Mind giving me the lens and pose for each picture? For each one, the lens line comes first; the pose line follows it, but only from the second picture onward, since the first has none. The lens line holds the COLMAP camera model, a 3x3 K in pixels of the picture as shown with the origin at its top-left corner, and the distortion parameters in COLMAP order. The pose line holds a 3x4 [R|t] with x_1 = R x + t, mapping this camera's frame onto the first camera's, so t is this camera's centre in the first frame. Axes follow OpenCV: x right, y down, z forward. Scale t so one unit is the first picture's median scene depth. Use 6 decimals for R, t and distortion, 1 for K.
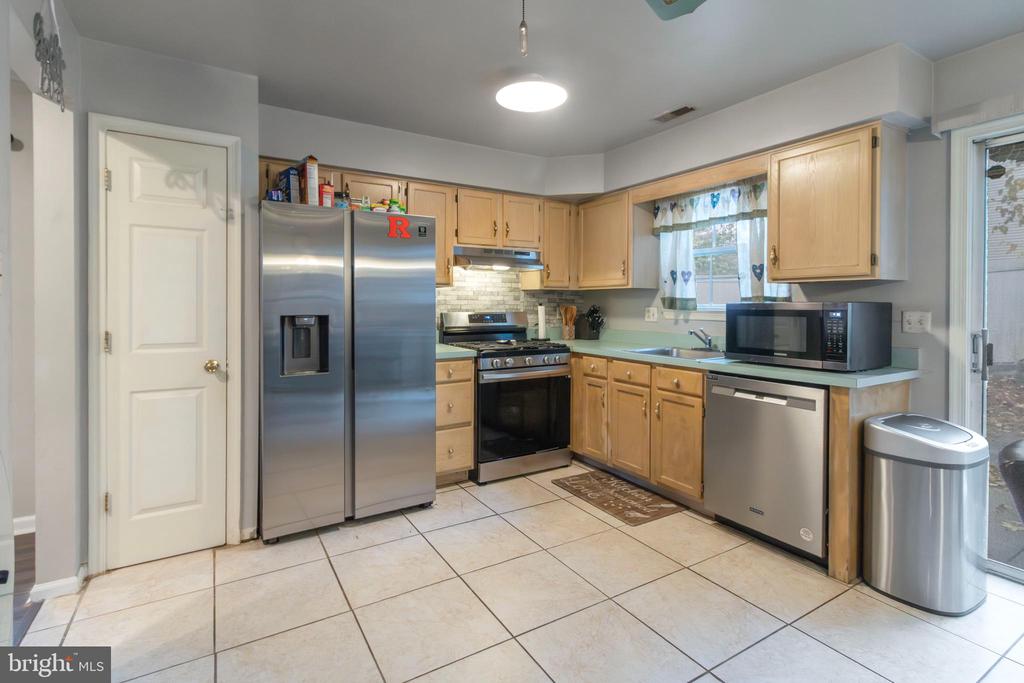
lens RADIAL K [[482.7, 0, 513.9], [0, 482.7, 306.0], [0, 0, 1]] dist [0.001973, 0.000470]
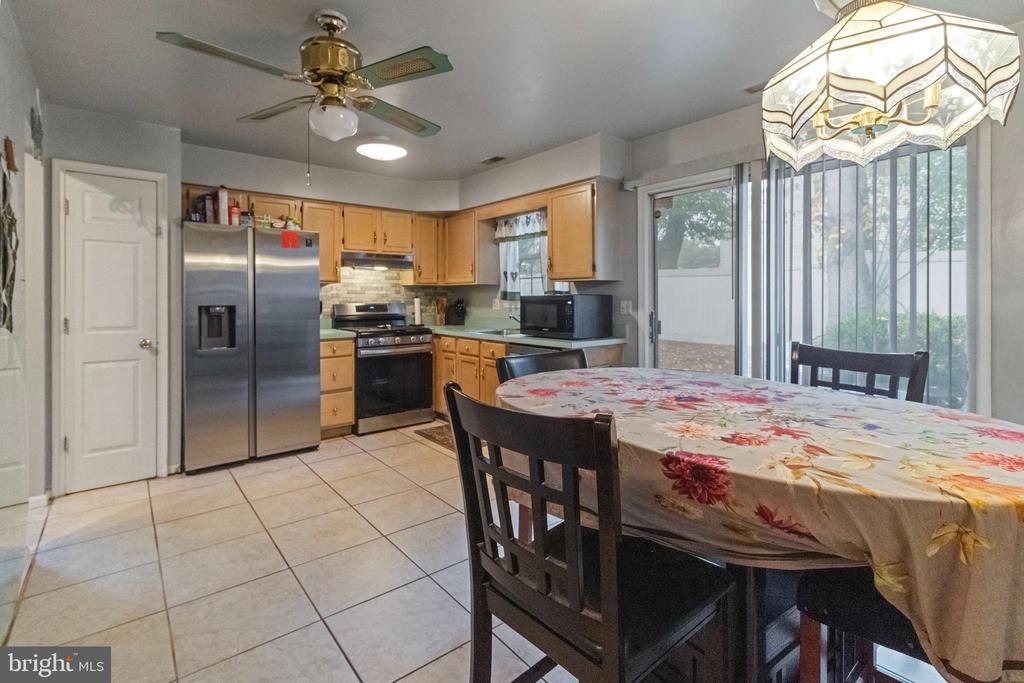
lens RADIAL K [[534.0, 0, 514.2], [0, 534.0, 298.0], [0, 0, 1]] dist [0.000445, -0.000251]
pose [[0.996810, -0.003779, 0.079727, 0.250716], [0.003978, 0.999989, -0.002340, 0.004172], [-0.079717, 0.002649, 0.996814, -0.504240]]
